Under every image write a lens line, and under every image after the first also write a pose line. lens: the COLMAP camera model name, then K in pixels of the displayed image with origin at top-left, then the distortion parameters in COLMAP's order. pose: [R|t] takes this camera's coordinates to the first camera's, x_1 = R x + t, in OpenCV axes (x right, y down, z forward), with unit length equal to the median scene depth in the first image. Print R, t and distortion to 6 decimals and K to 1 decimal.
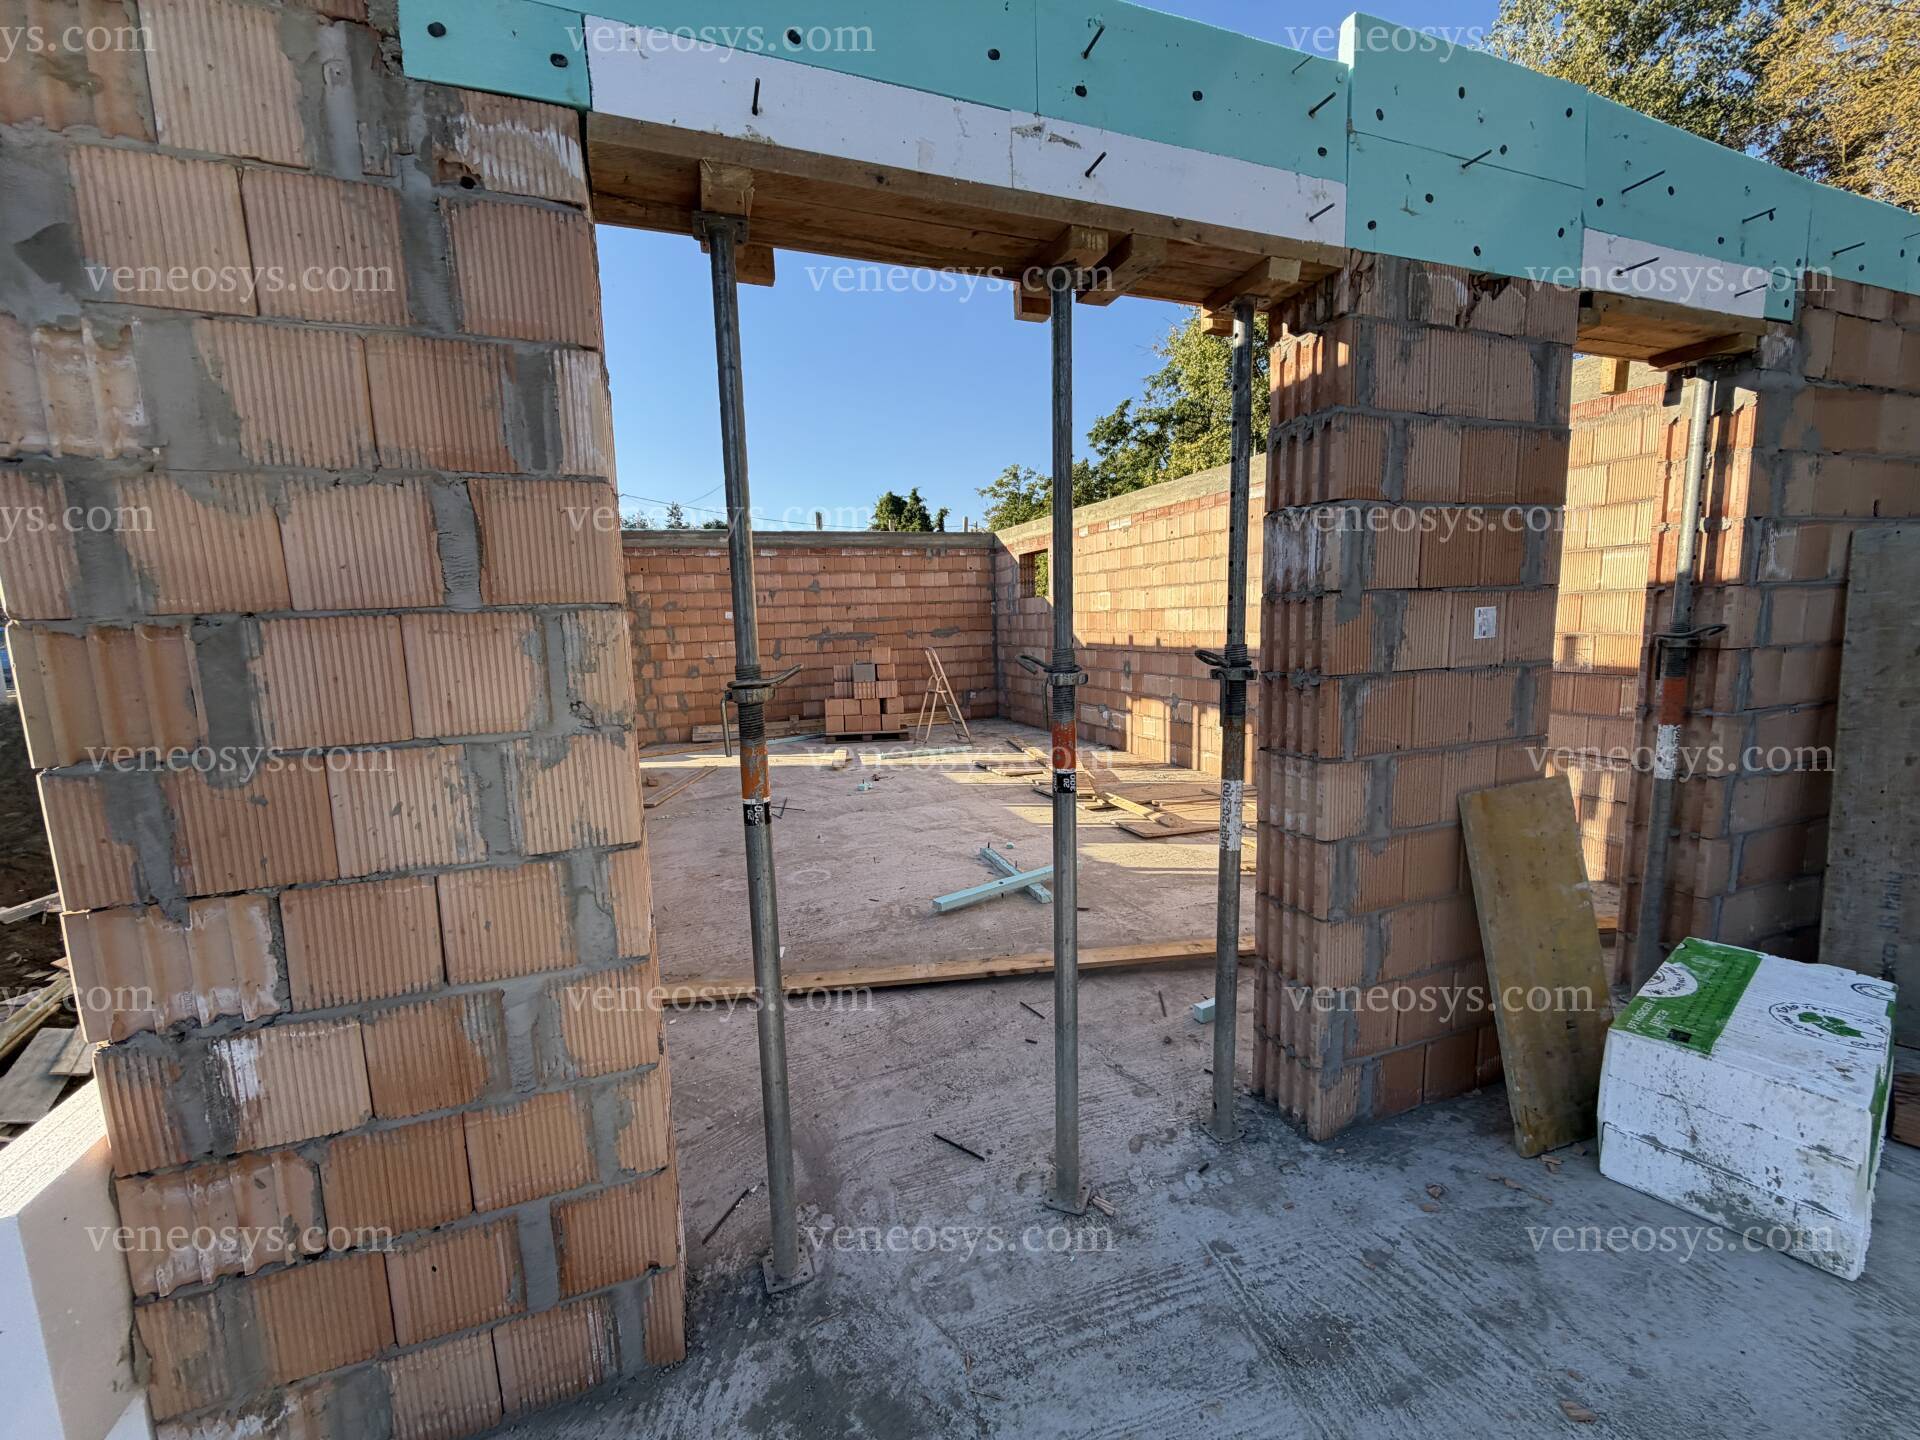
lens RADIAL K [[763.3, 0, 956.1], [0, 763.3, 721.5], [0, 0, 1]] dist [0.000900, -0.000026]
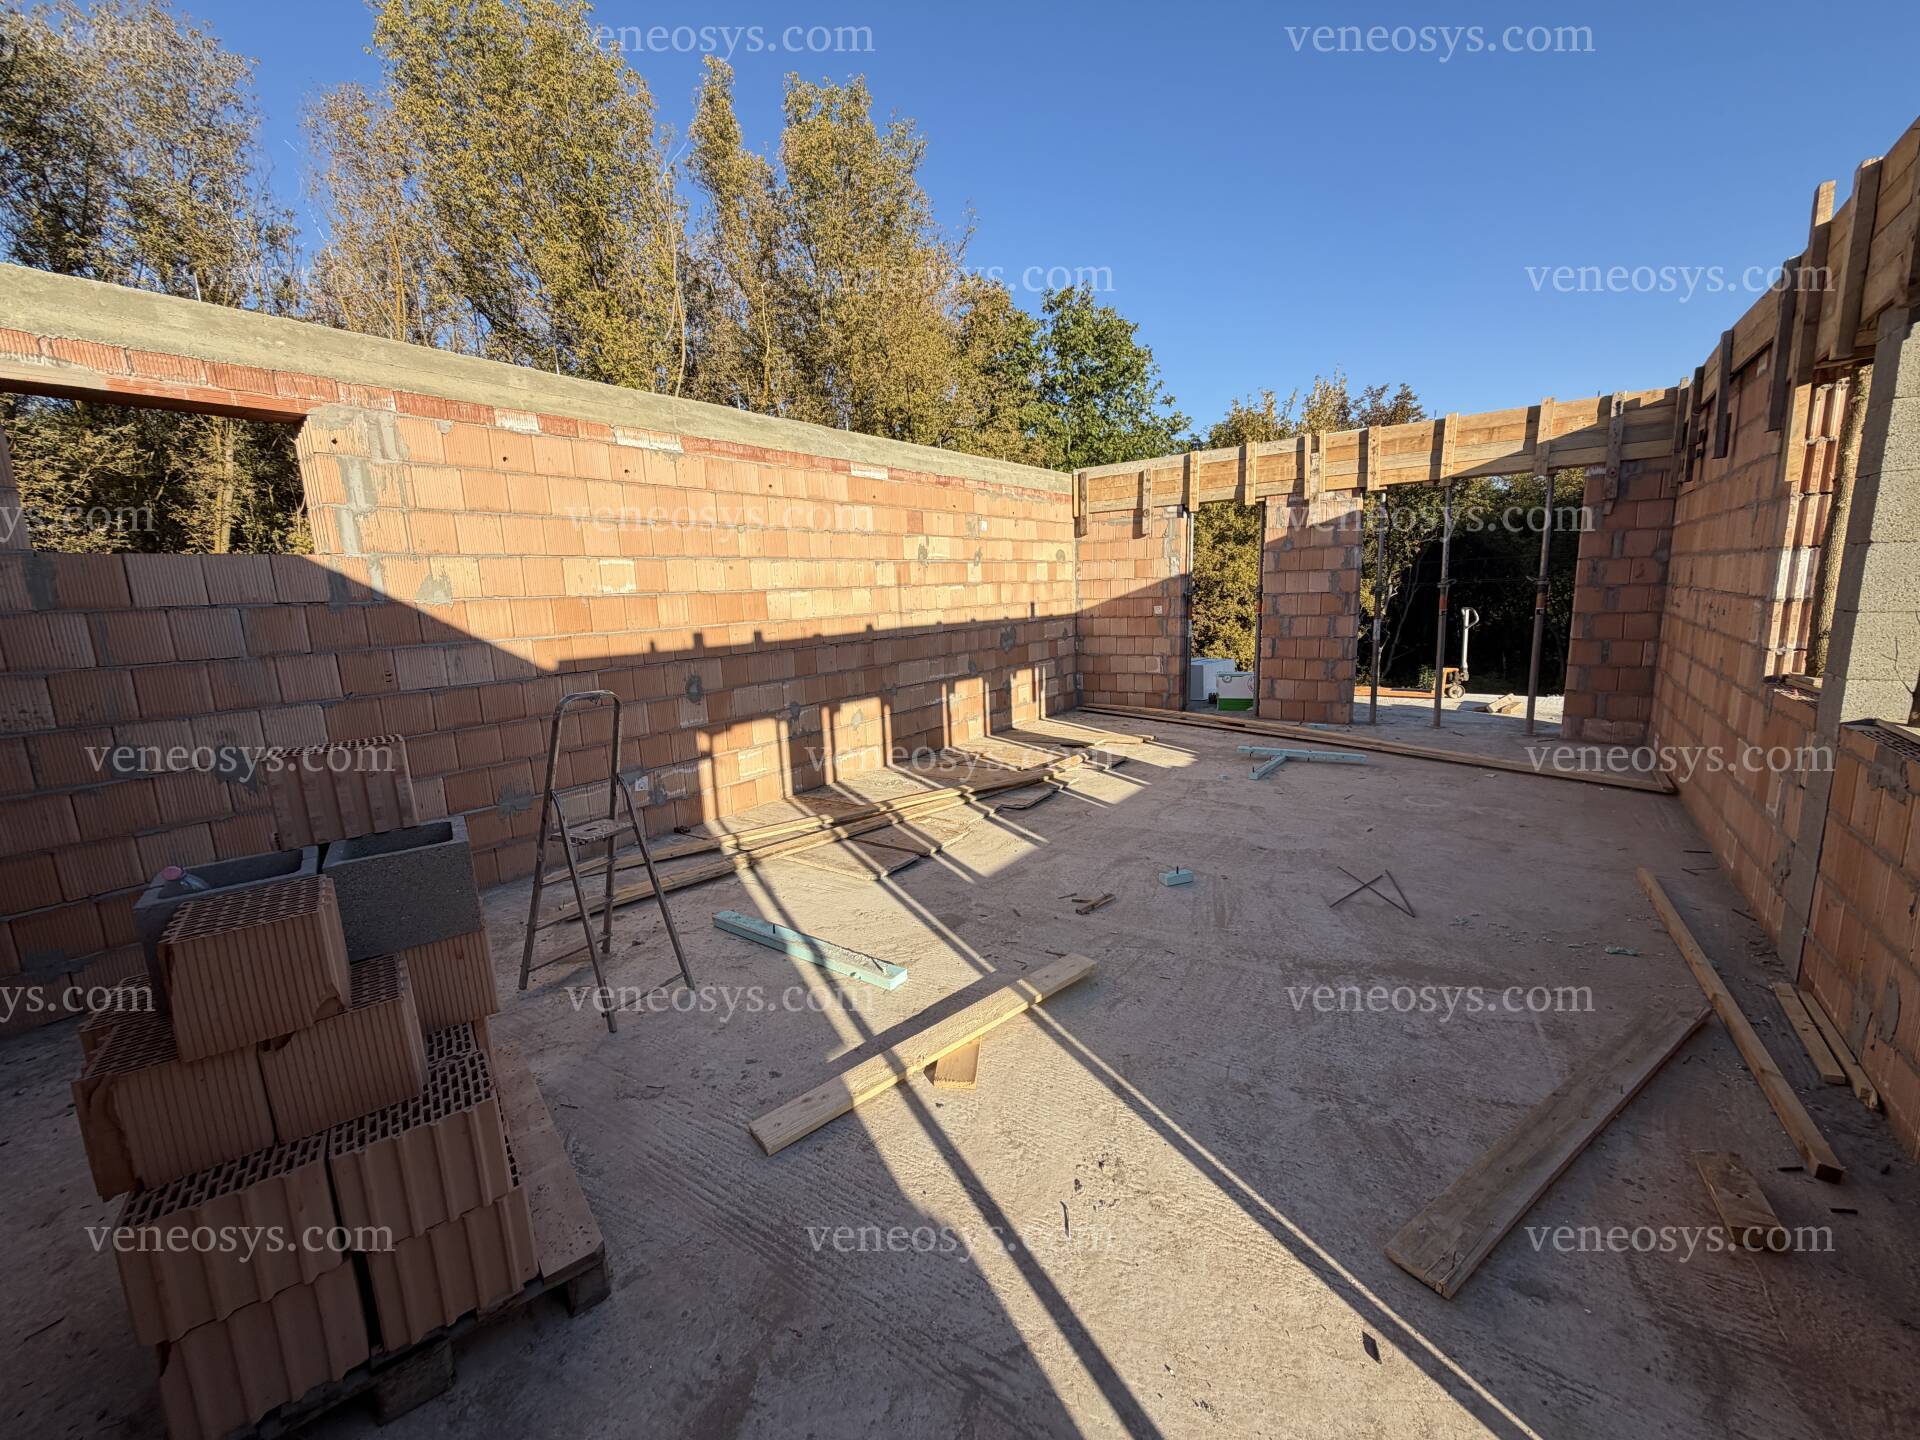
lens RADIAL K [[763.3, 0, 956.1], [0, 763.3, 721.5], [0, 0, 1]] dist [0.000900, -0.000026]
pose [[-0.551687, -0.089676, 0.829216, -0.419365], [0.163402, 0.963316, 0.212891, -0.146797], [-0.817888, 0.252945, -0.516796, 1.216085]]
